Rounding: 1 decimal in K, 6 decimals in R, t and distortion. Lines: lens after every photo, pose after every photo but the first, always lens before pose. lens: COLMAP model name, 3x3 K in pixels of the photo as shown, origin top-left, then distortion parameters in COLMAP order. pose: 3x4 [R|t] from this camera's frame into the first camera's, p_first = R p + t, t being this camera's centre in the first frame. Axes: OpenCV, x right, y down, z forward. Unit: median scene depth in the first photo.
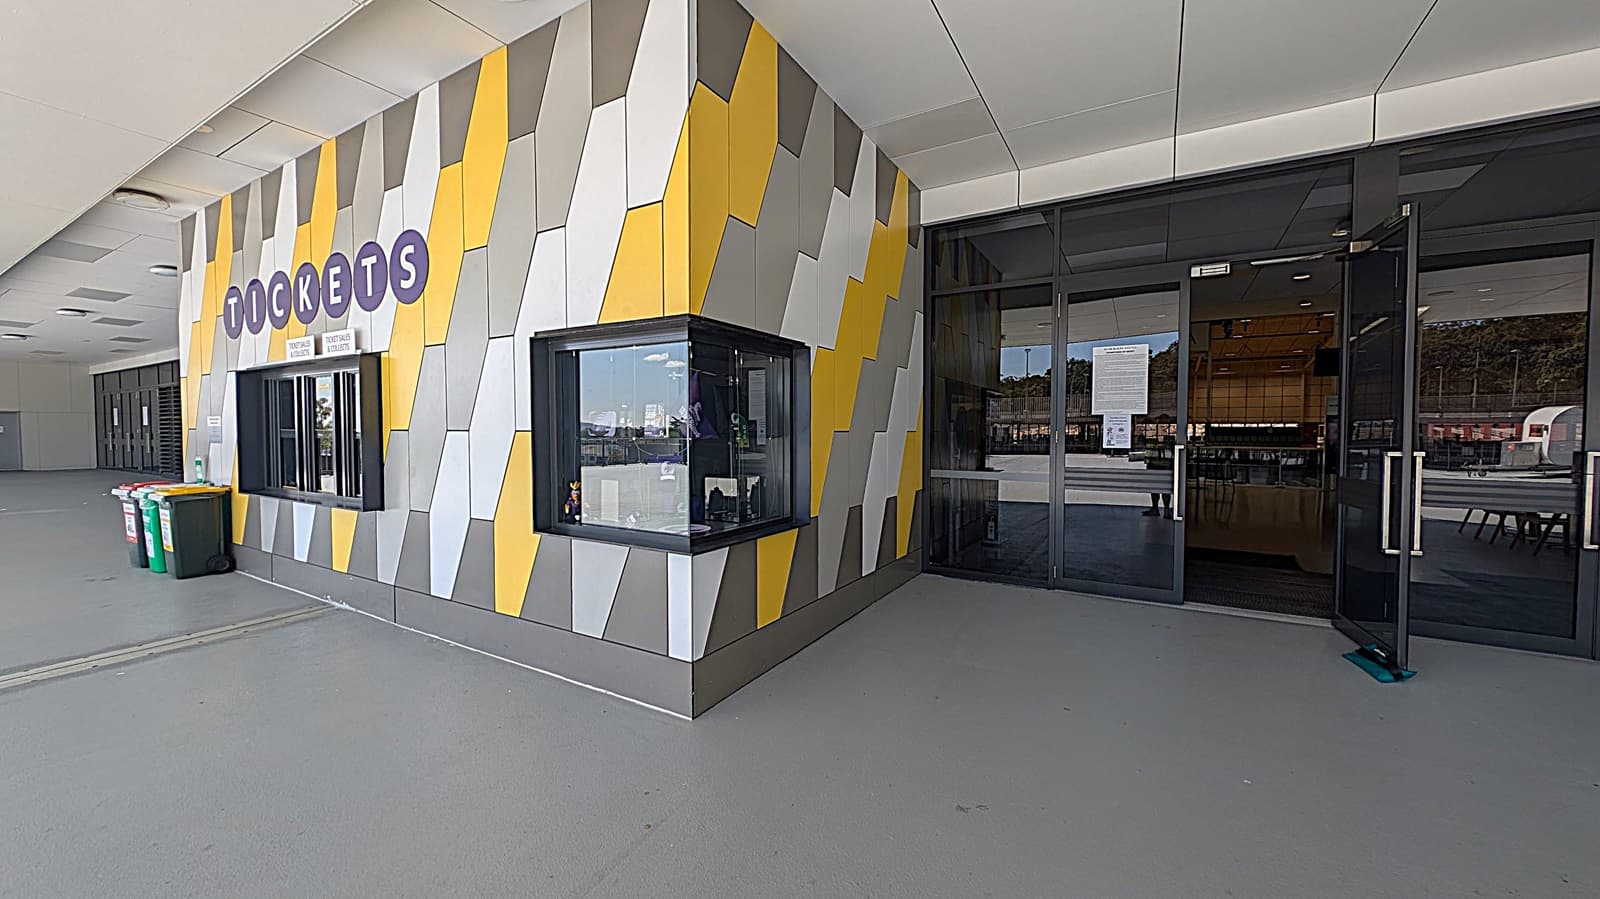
lens RADIAL K [[600.0, 0, 798.4], [0, 600.0, 451.2], [0, 0, 1]] dist [0.008412, -0.003792]
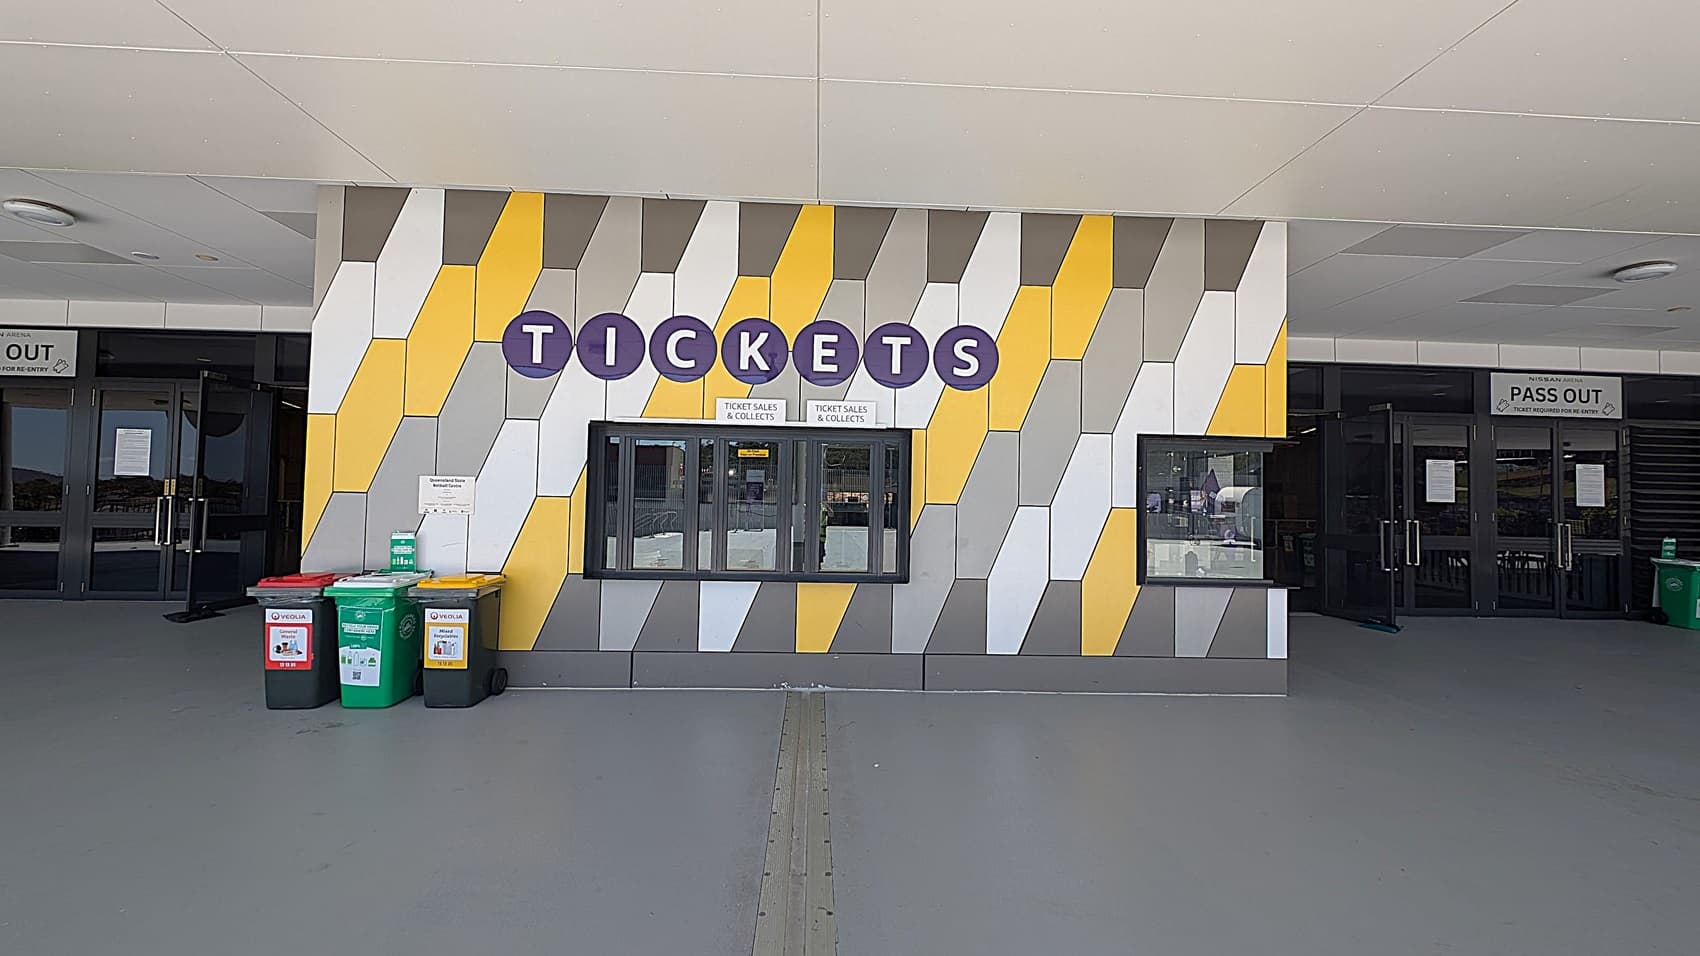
lens RADIAL K [[637.6, 0, 833.3], [0, 637.6, 478.2], [0, 0, 1]] dist [0.008412, -0.003792]
pose [[0.836355, 0.029202, 0.547410, -1.408404], [0.000768, 0.998517, -0.054440, -0.019794], [-0.548187, 0.045951, 0.835092, 0.155780]]
